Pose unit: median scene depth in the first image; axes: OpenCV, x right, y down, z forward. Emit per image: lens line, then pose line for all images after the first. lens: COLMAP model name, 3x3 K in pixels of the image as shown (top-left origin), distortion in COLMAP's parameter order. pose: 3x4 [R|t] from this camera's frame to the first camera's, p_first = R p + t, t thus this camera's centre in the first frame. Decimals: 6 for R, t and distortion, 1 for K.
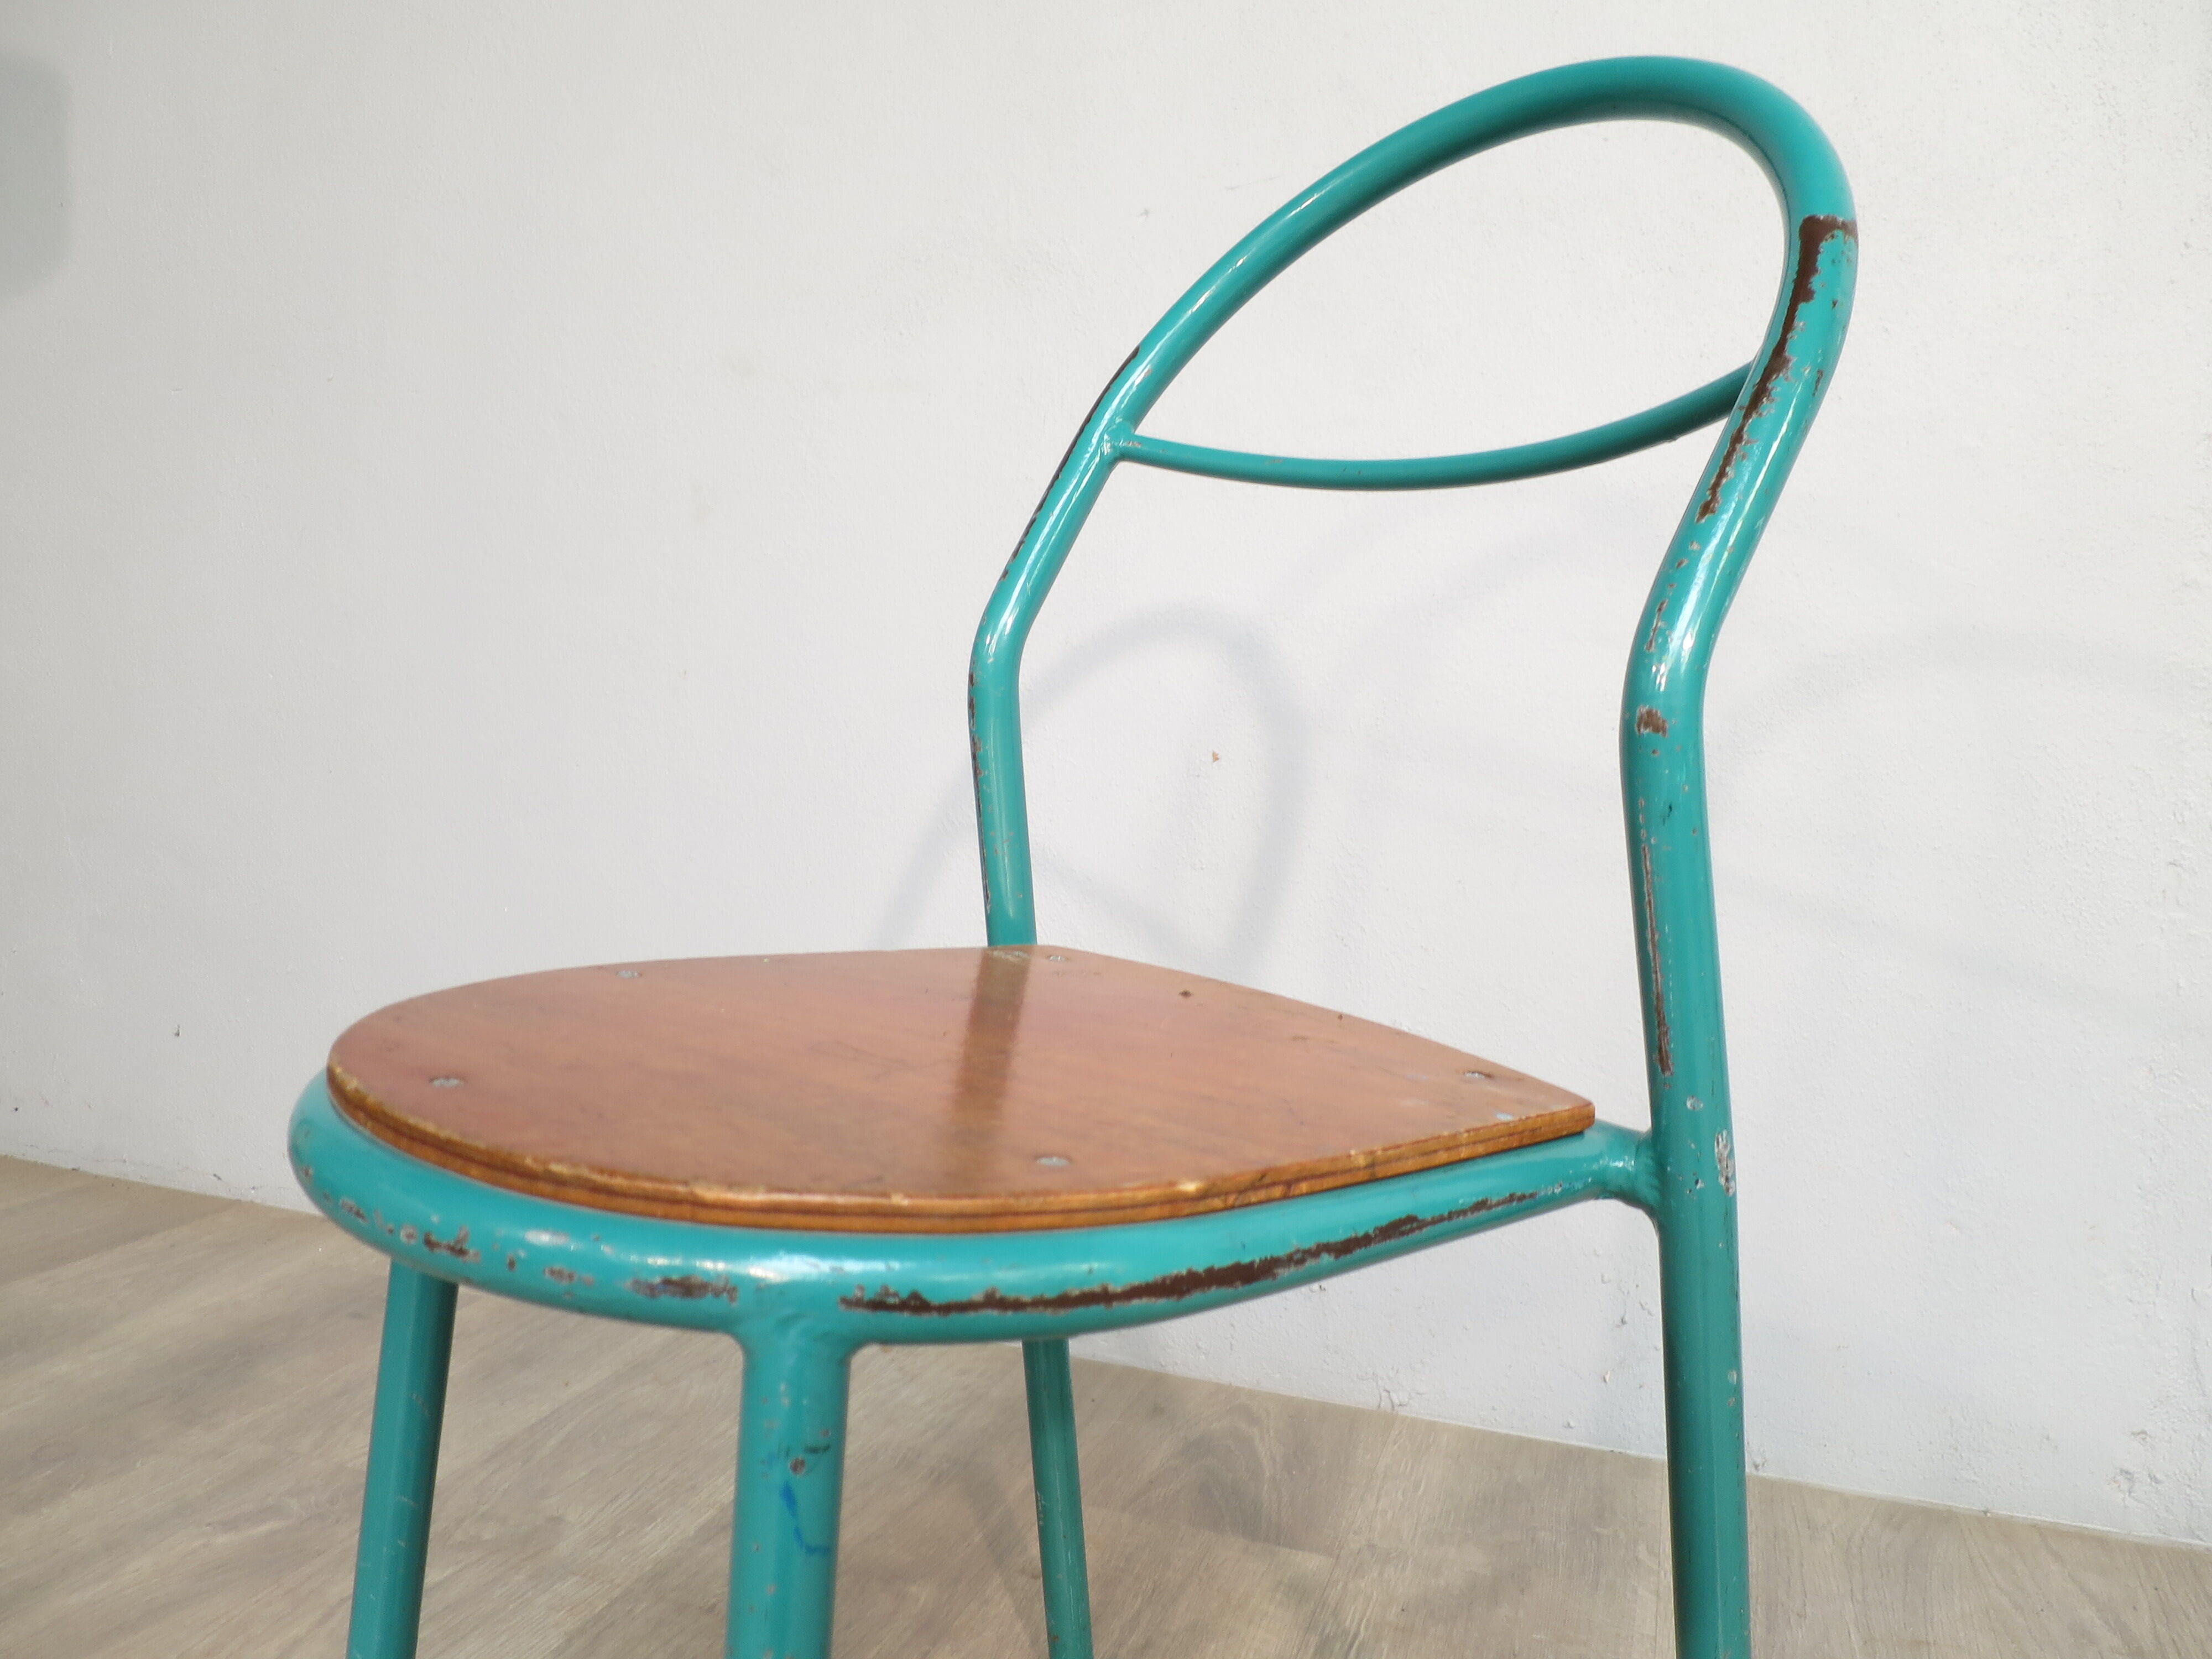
lens RADIAL K [[1600.8, 0, 1110.5], [0, 1600.8, 827.3], [0, 0, 1]] dist [-0.053501, 0.016952]
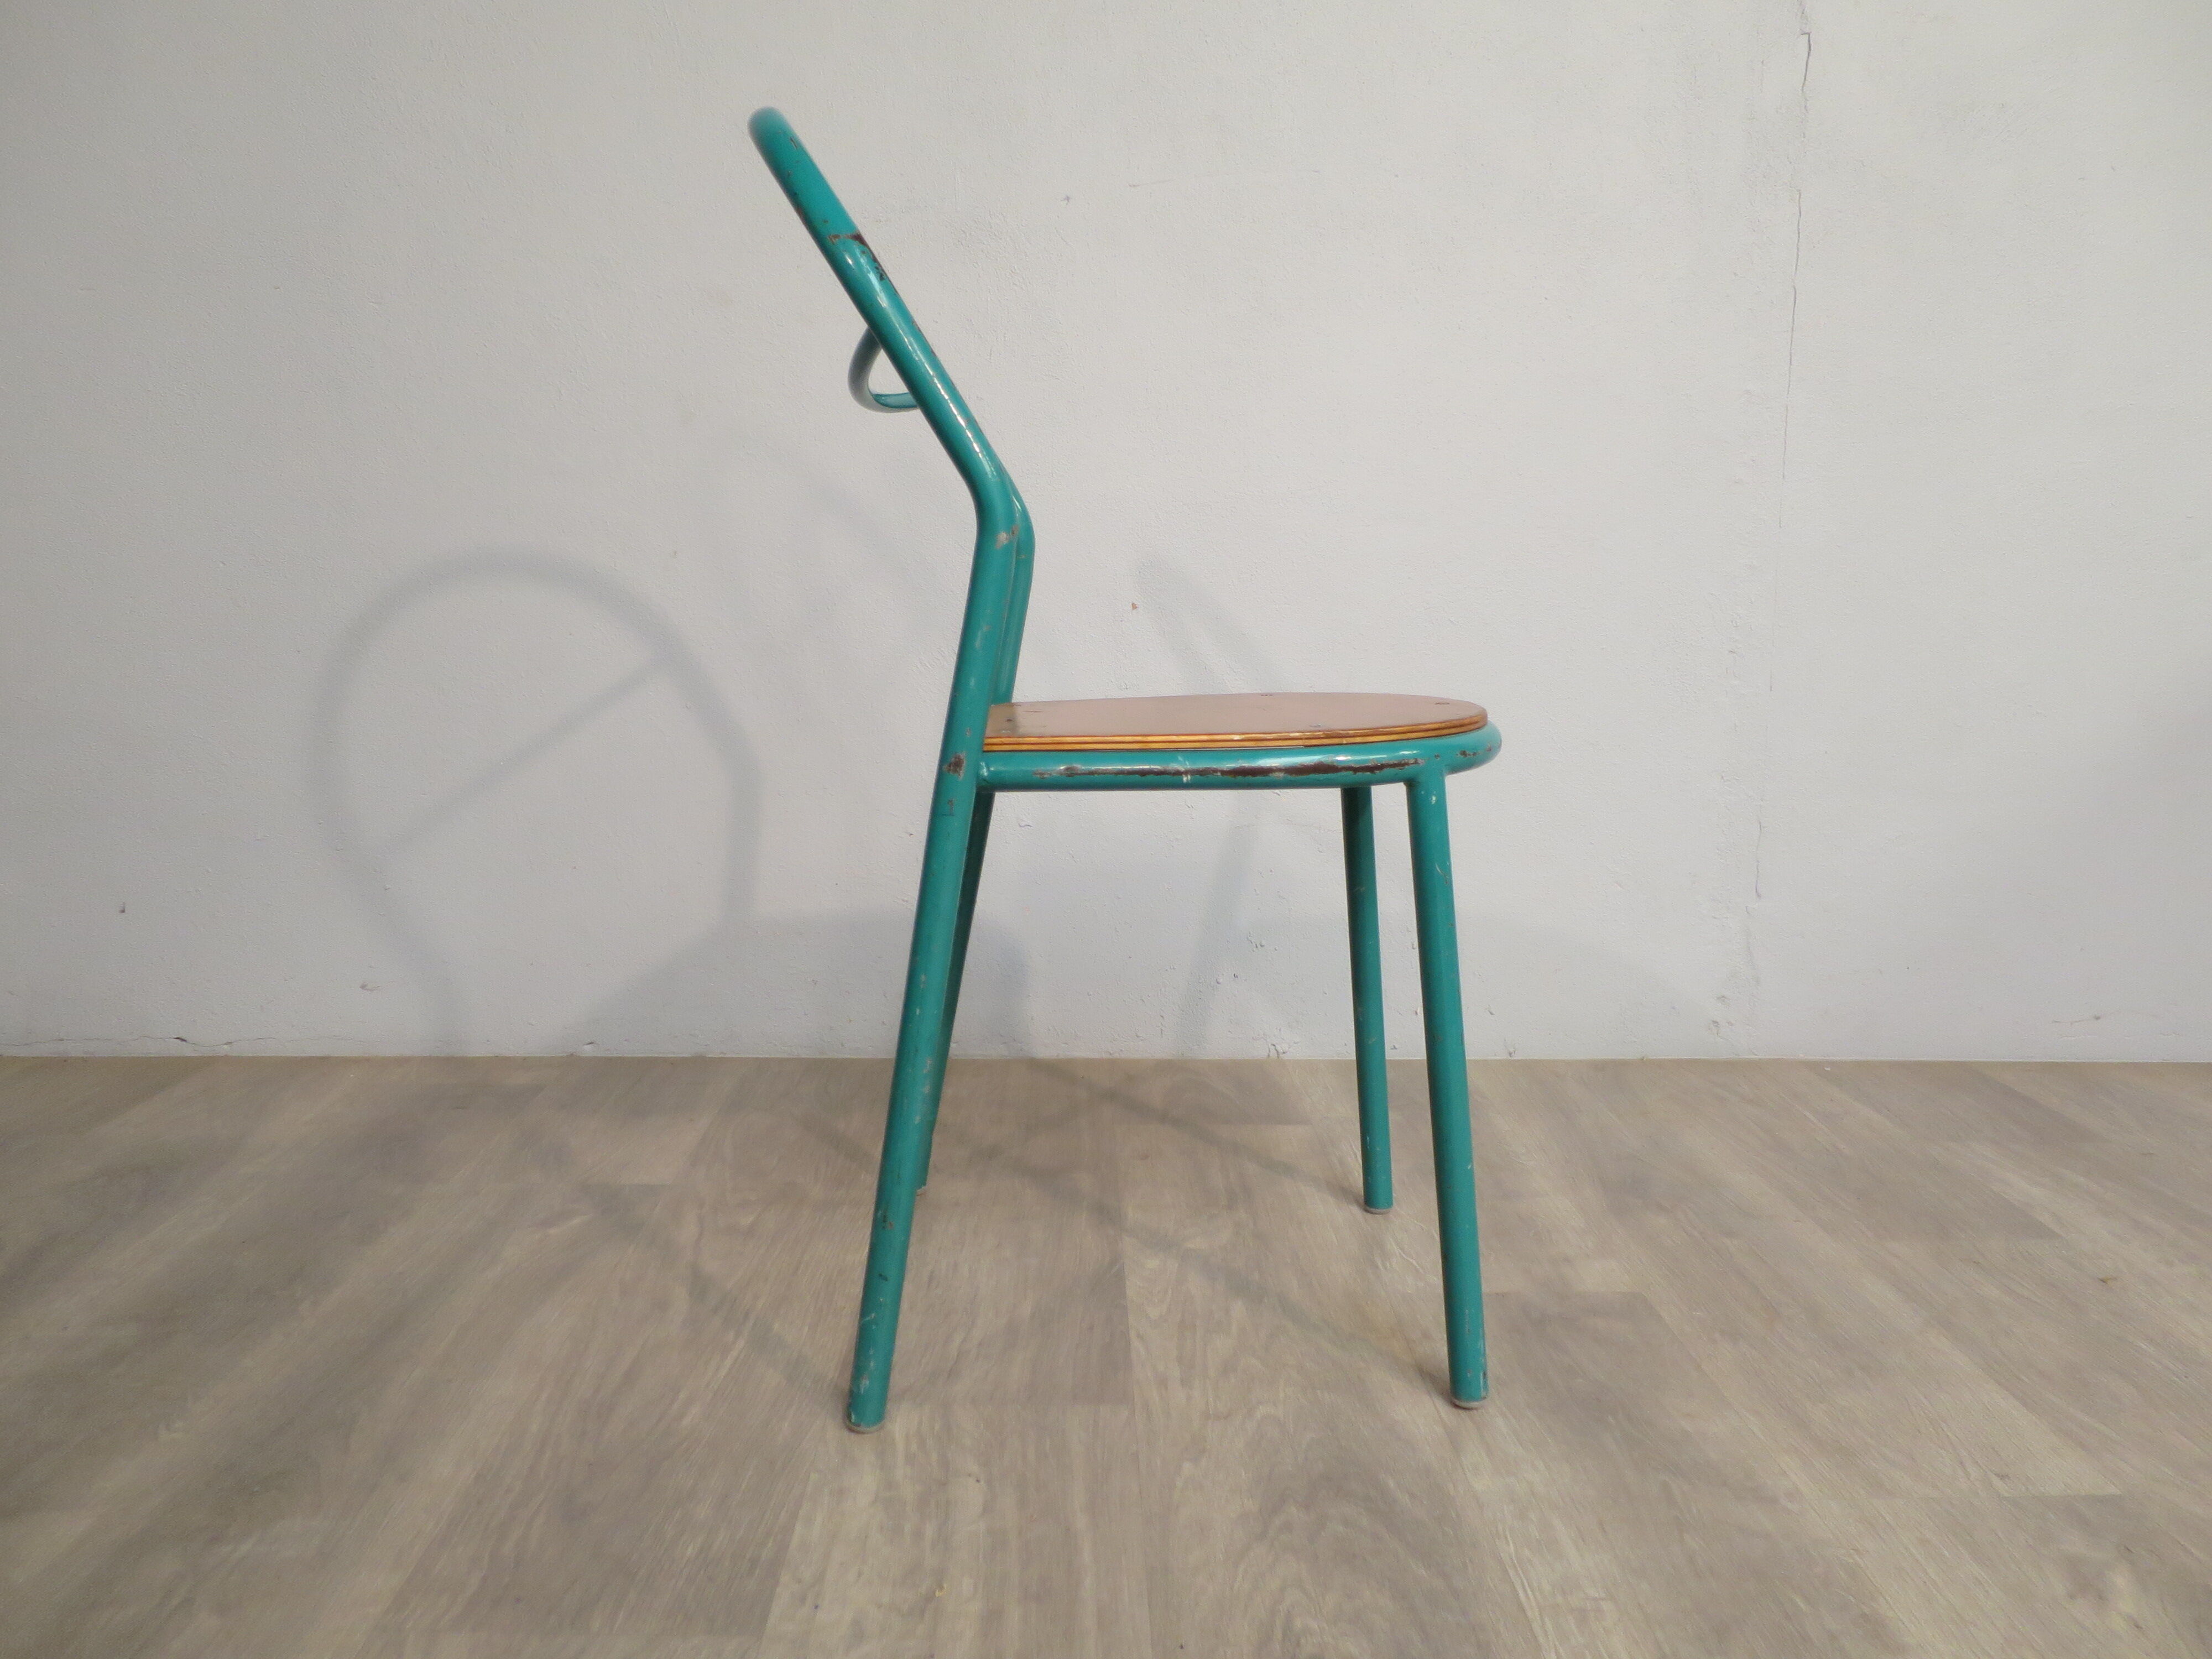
lens RADIAL K [[1600.8, 0, 1111.3], [0, 1600.8, 824.9], [0, 0, 1]] dist [-0.053501, 0.016952]
pose [[0.931416, -0.075099, 0.356124, -0.531312], [0.051505, 0.995830, 0.075292, 0.044897], [-0.360293, -0.051786, 0.931401, -0.329382]]
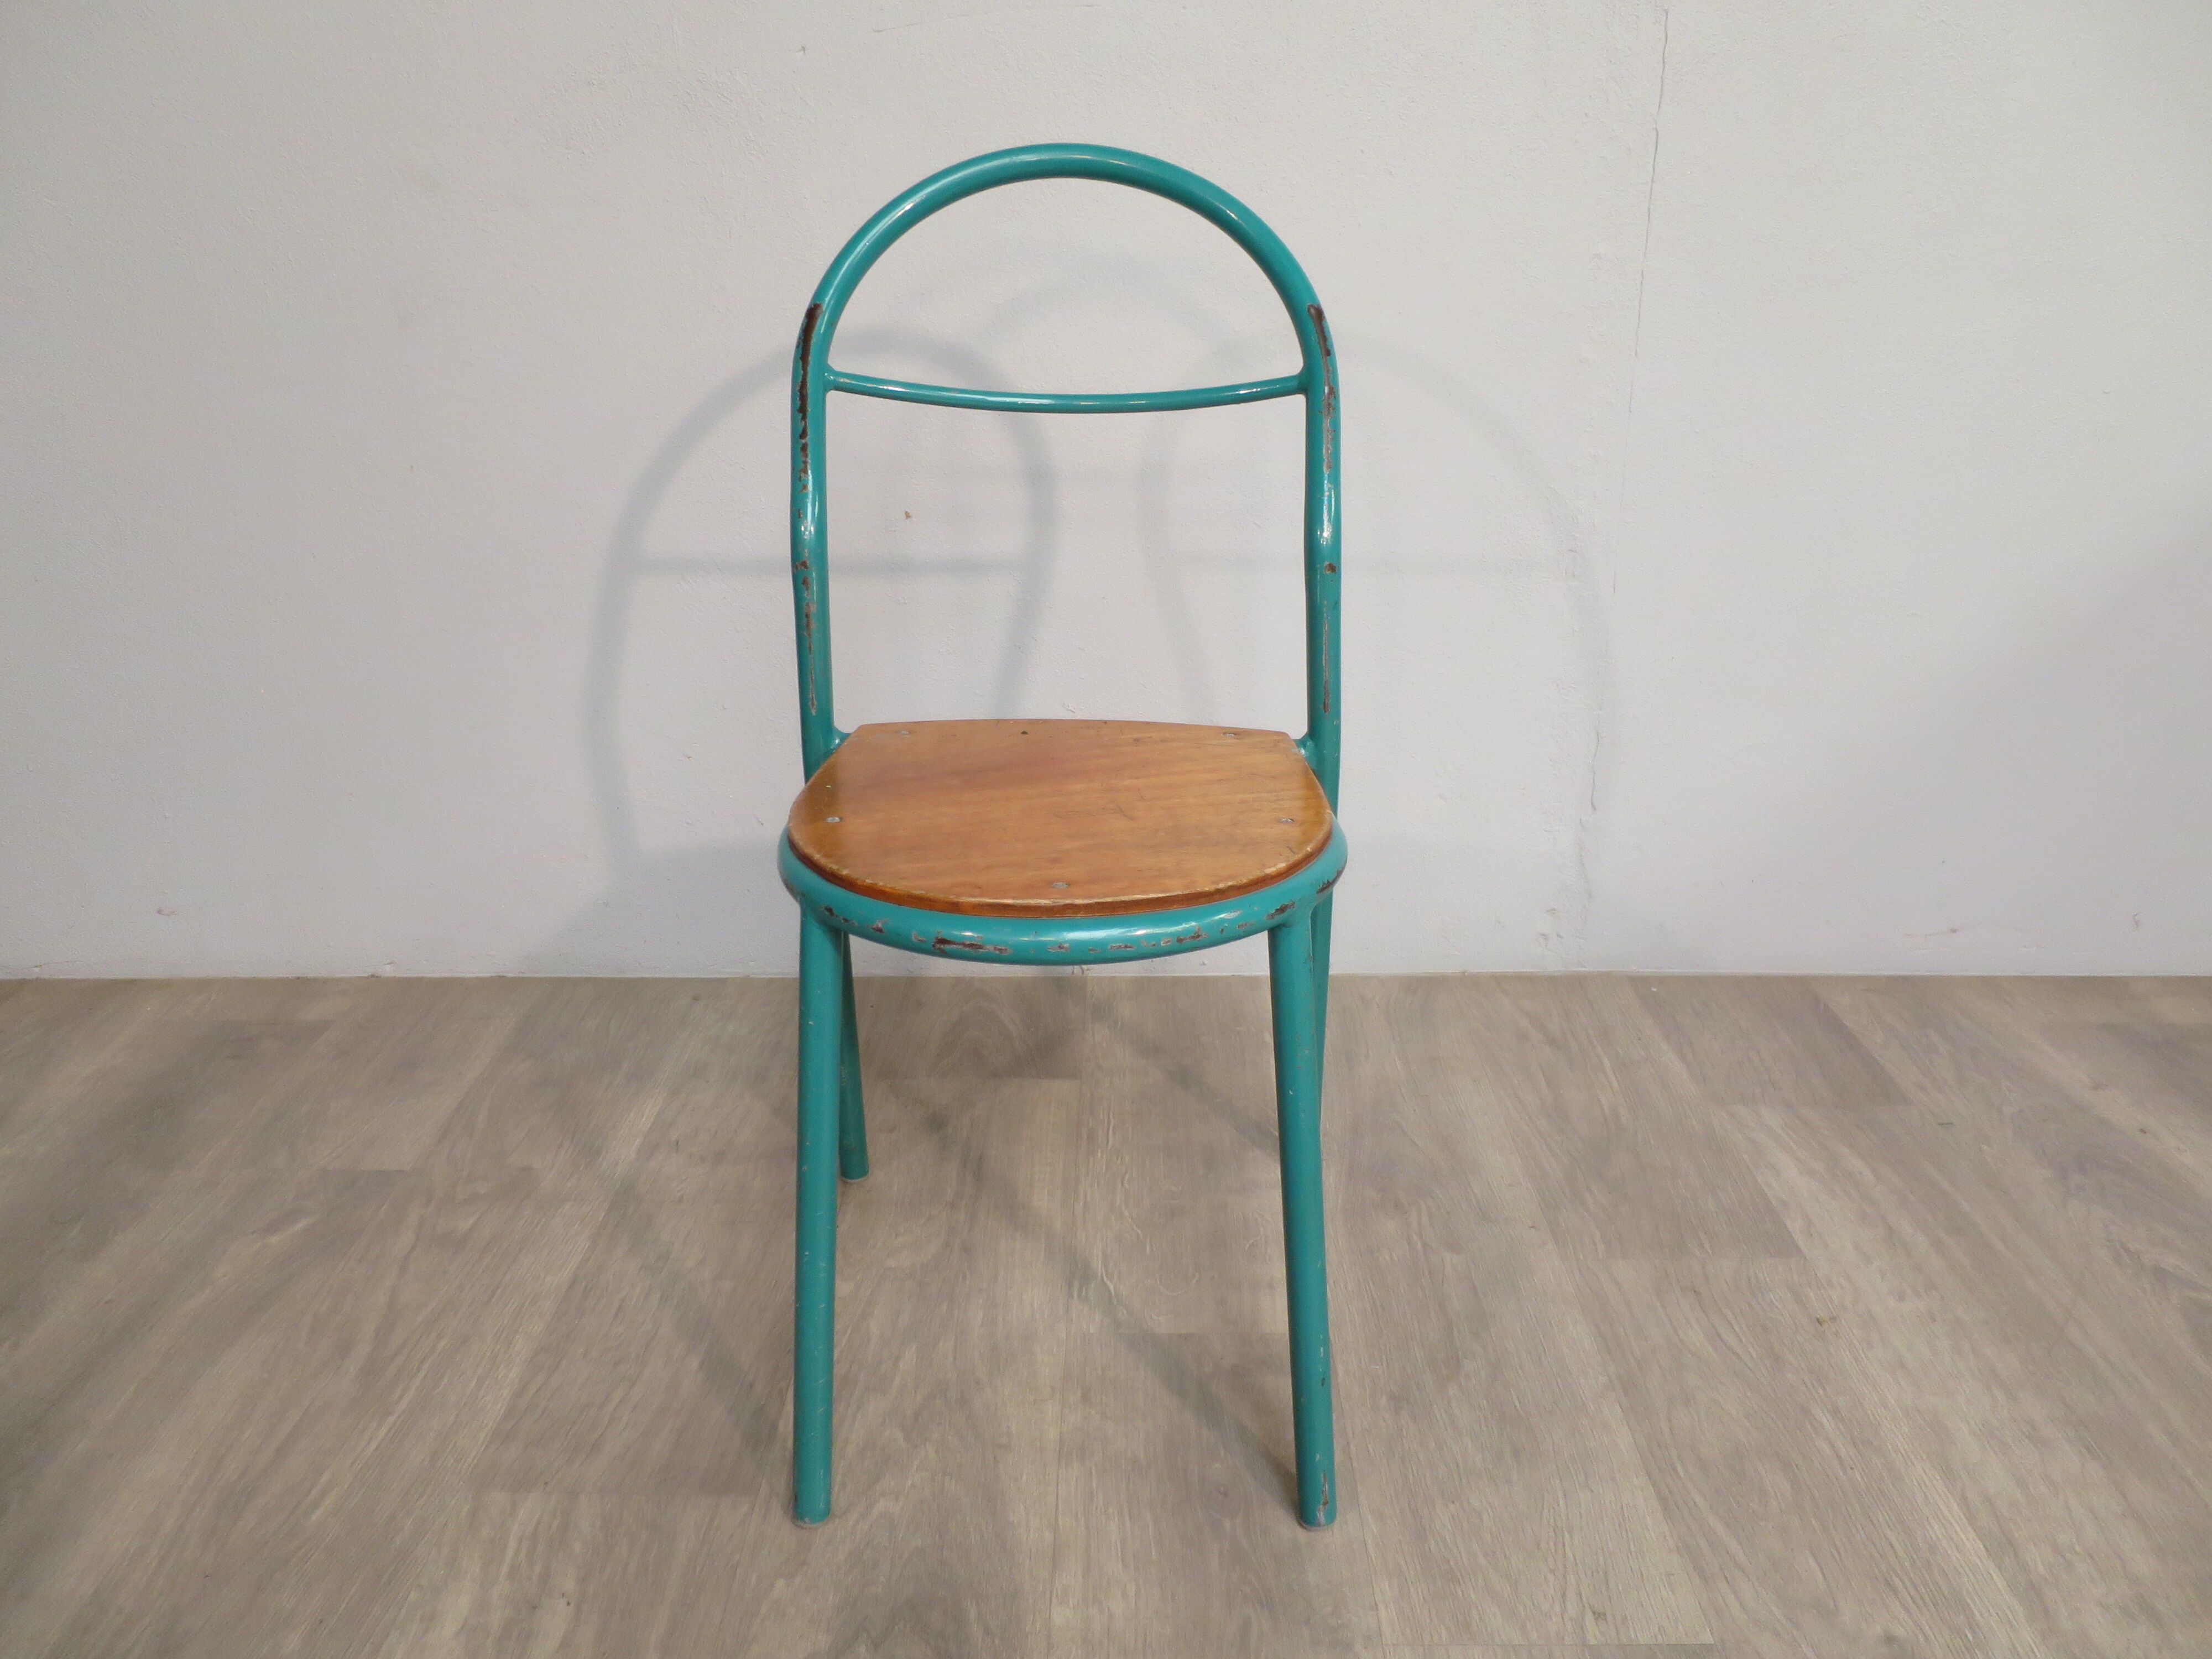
lens RADIAL K [[1600.8, 0, 1112.3], [0, 1600.8, 828.8], [0, 0, 1]] dist [-0.053501, 0.016952]
pose [[0.942946, -0.154537, 0.294909, -0.223426], [0.067179, 0.955848, 0.286079, -0.182476], [-0.326098, -0.249945, 0.911695, -0.308127]]
